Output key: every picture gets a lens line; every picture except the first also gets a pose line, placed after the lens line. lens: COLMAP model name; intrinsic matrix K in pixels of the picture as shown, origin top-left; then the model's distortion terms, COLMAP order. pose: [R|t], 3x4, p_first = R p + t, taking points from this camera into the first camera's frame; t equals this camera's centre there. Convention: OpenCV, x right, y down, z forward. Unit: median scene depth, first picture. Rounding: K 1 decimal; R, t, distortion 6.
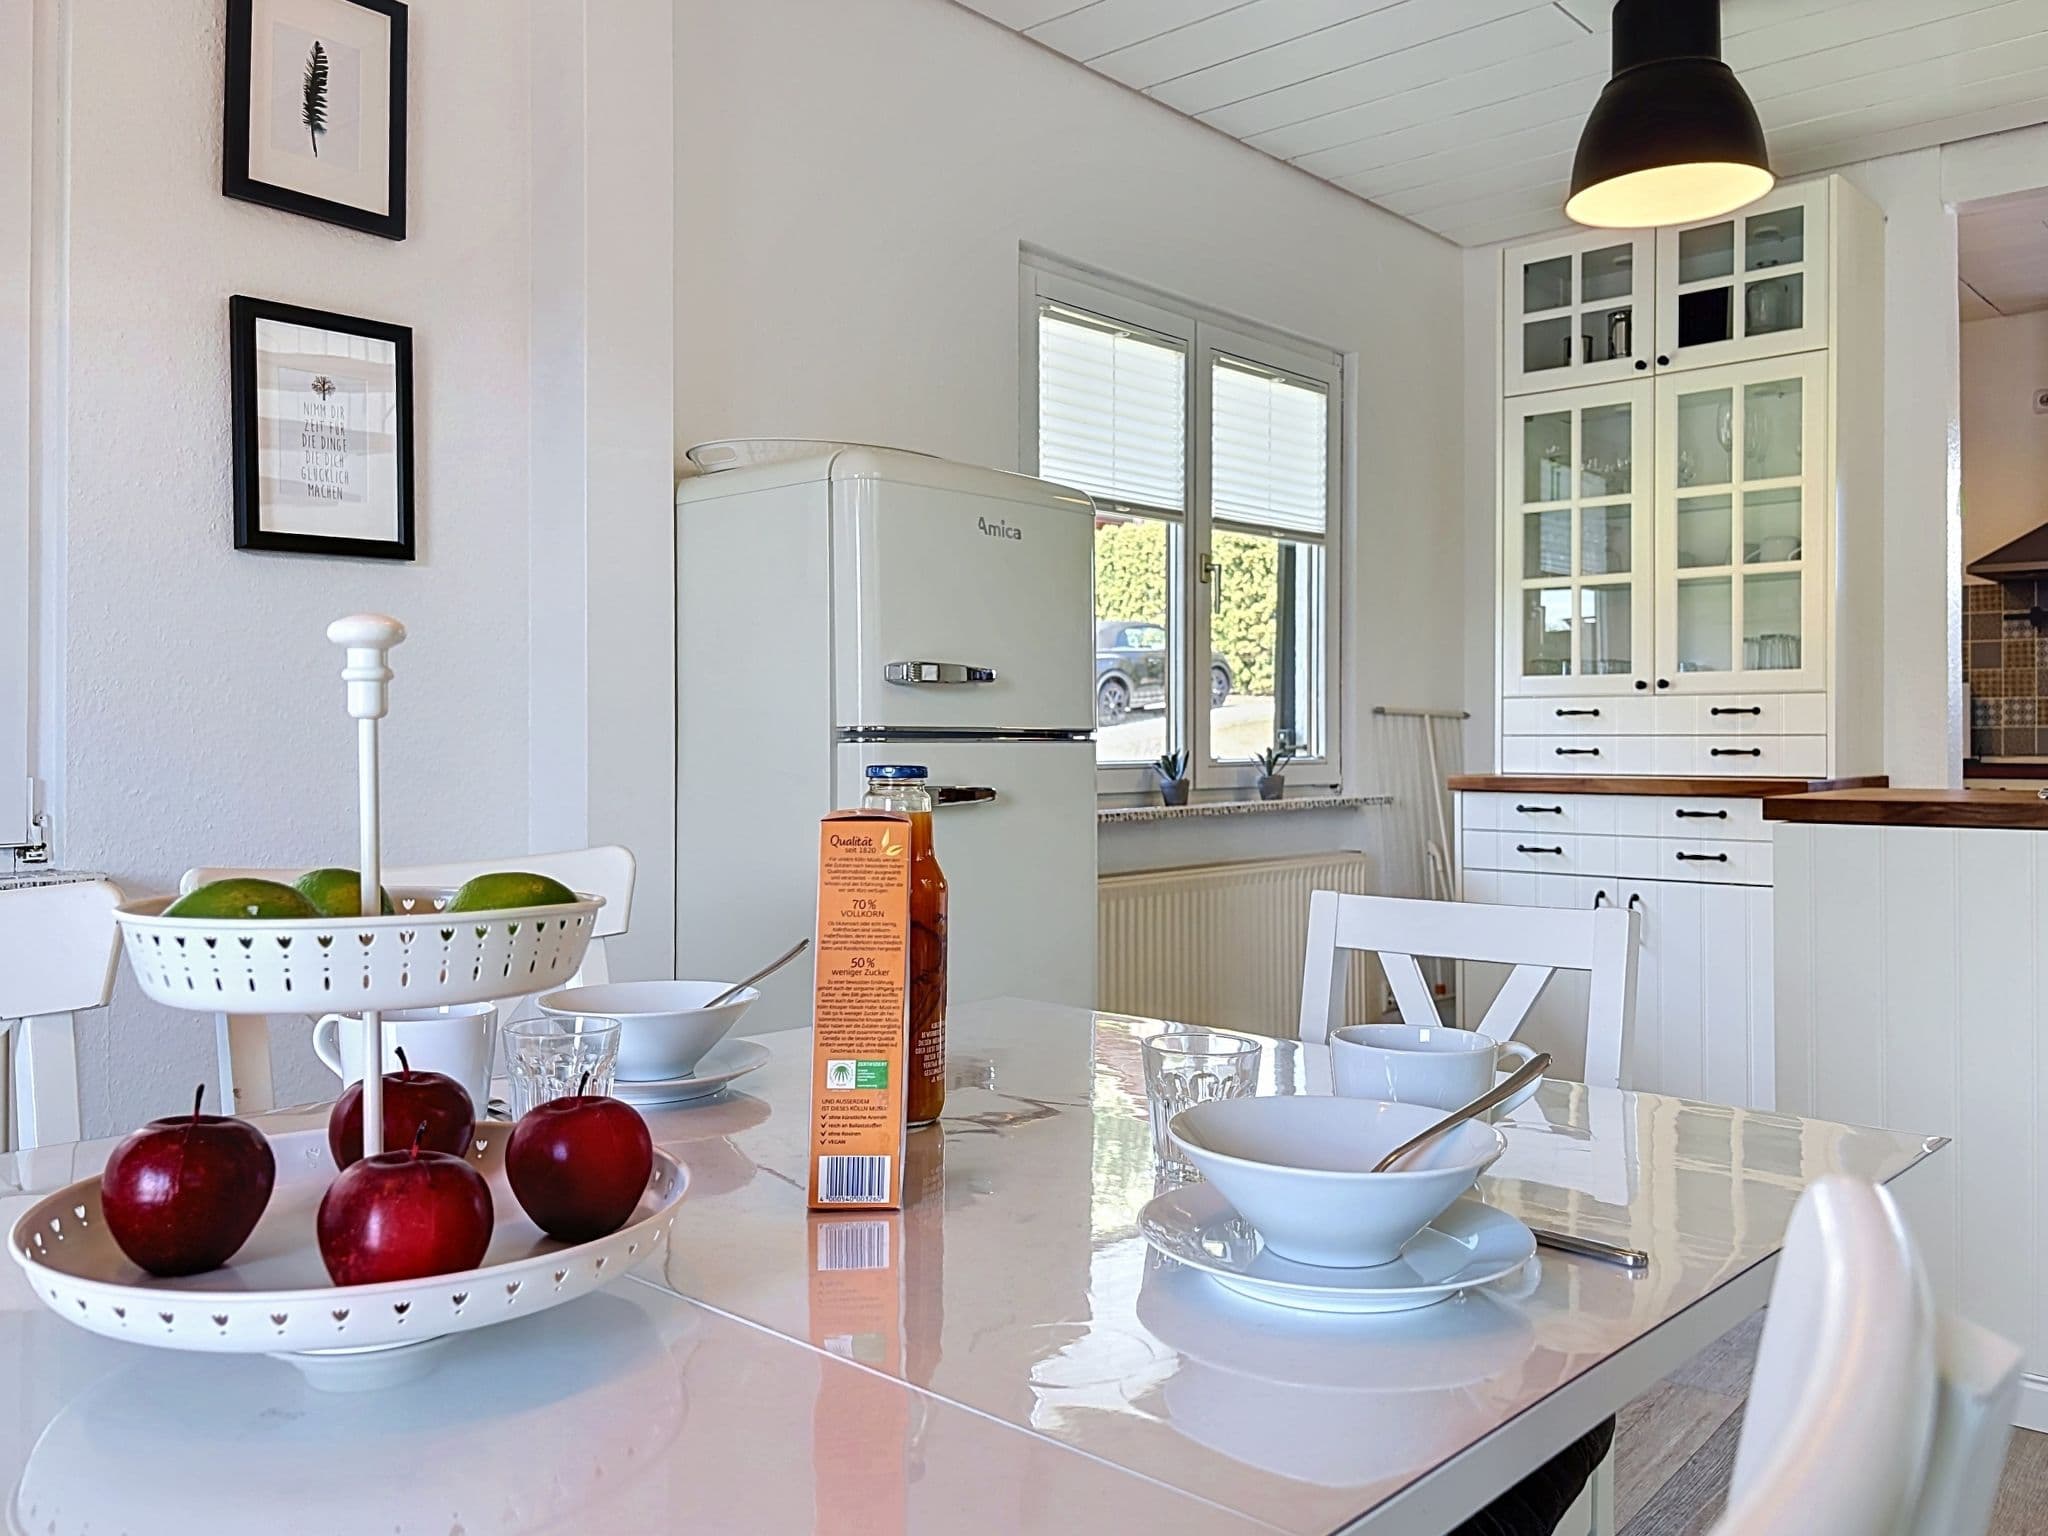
lens RADIAL K [[1604.3, 0, 1019.7], [0, 1604.3, 736.0], [0, 0, 1]] dist [0.046556, -0.052339]
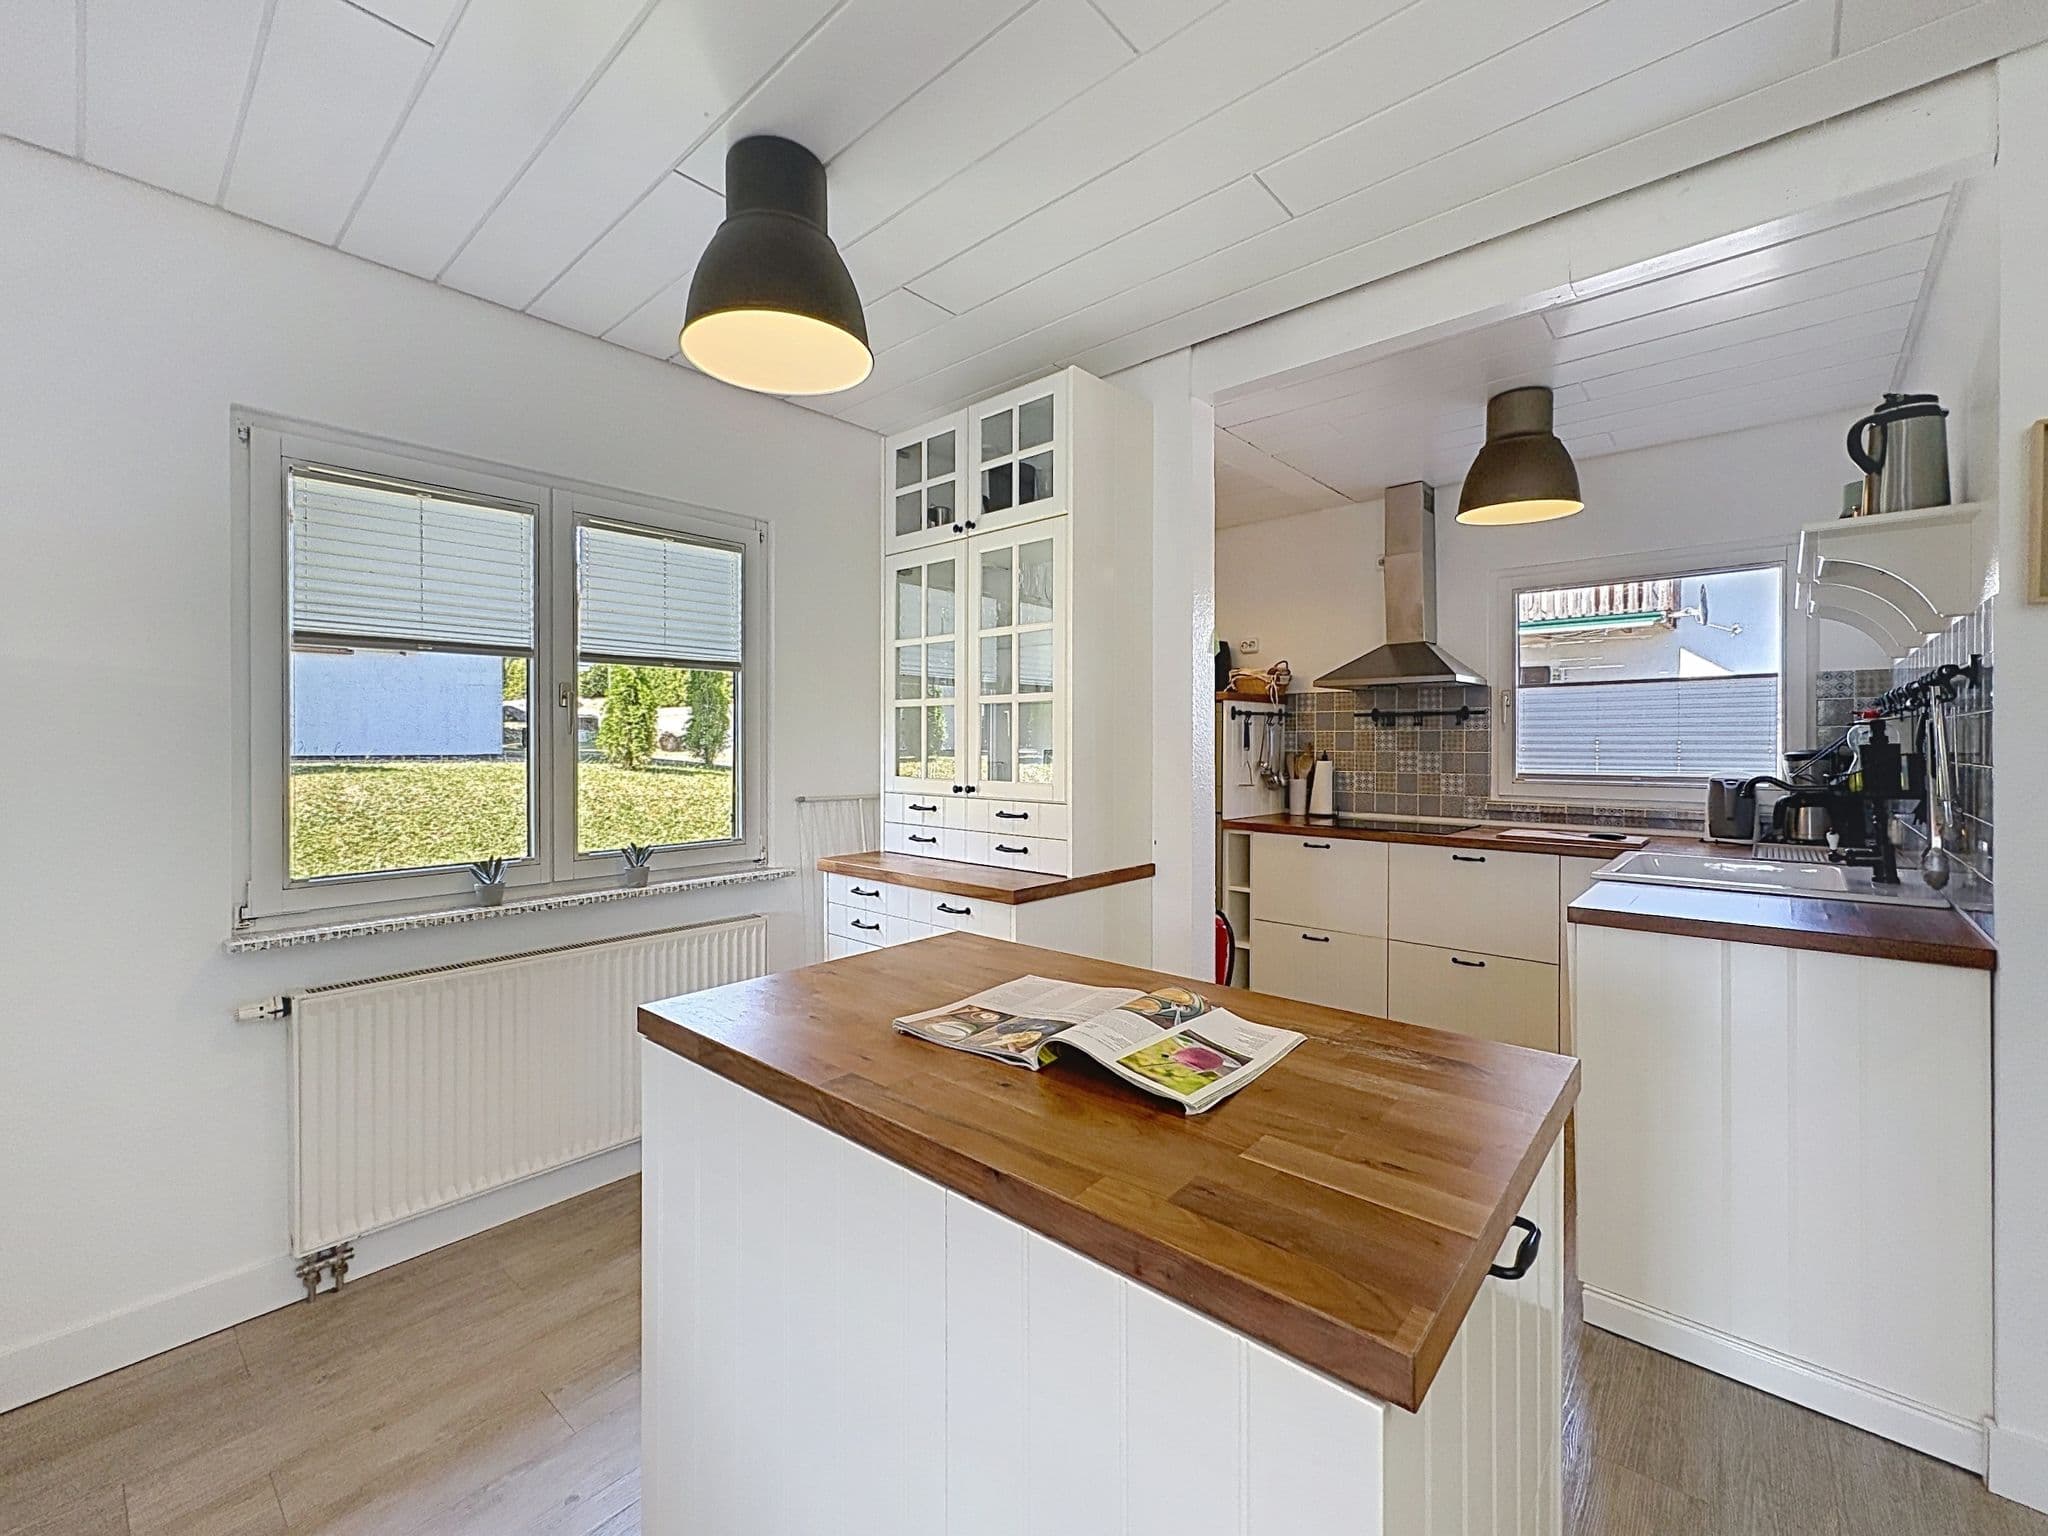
lens RADIAL K [[839.9, 0, 1021.4], [0, 839.9, 749.2], [0, 0, 1]] dist [0.002306, -0.000043]
pose [[0.999998, 0.002183, -0.000215, 0.440555], [-0.002181, 0.999960, 0.008656, -0.068762], [0.000234, -0.008656, 0.999963, 0.365530]]
